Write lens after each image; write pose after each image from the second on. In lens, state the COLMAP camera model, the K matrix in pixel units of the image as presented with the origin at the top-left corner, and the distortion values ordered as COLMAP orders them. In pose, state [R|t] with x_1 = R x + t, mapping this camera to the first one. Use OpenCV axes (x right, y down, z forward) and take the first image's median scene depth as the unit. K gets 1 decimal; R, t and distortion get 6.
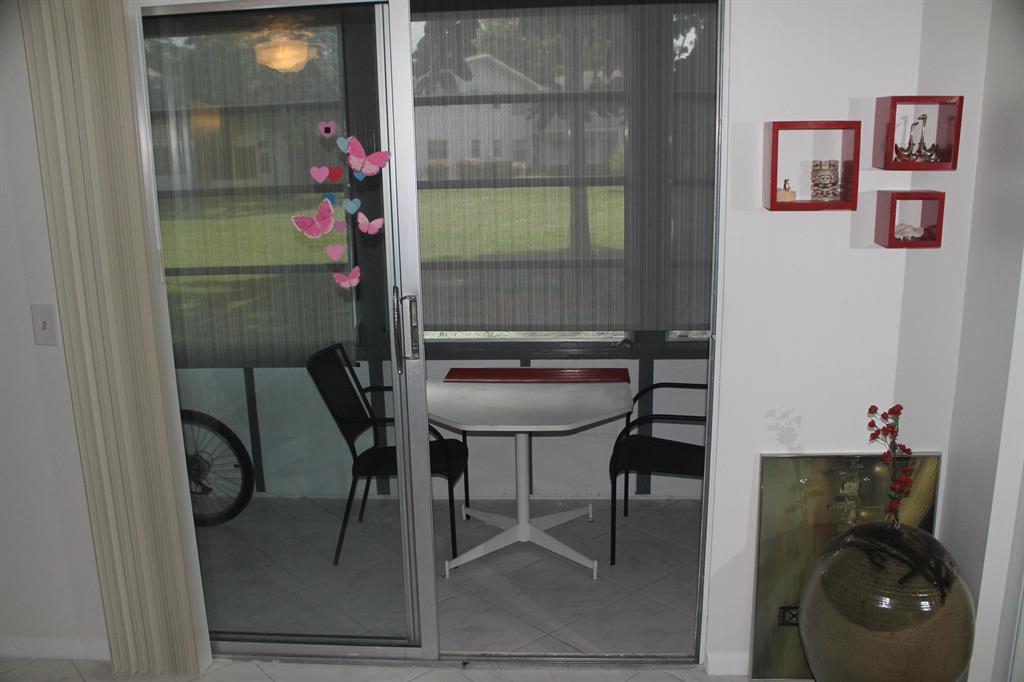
lens RADIAL K [[856.2, 0, 511.8], [0, 856.2, 345.0], [0, 0, 1]] dist [-0.133572, 0.078520]
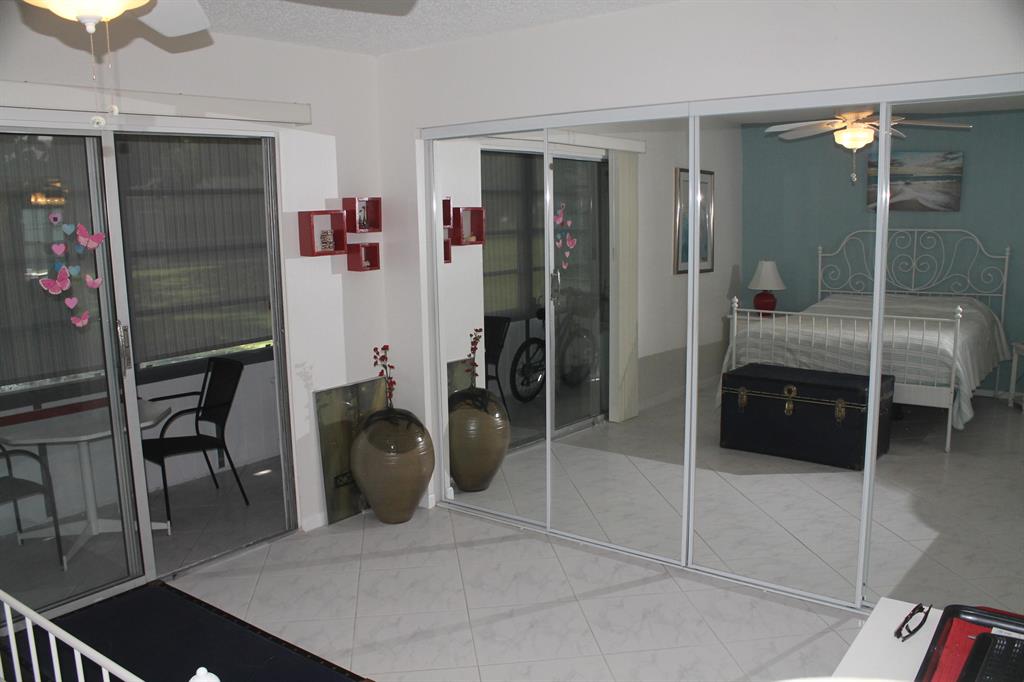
lens RADIAL K [[856.2, 0, 514.1], [0, 856.2, 343.7], [0, 0, 1]] dist [-0.133572, 0.078520]
pose [[0.557854, -0.125654, 0.820372, -0.963433], [0.200794, 0.979541, 0.013493, 0.092721], [-0.805283, 0.157198, 0.571671, -0.405850]]
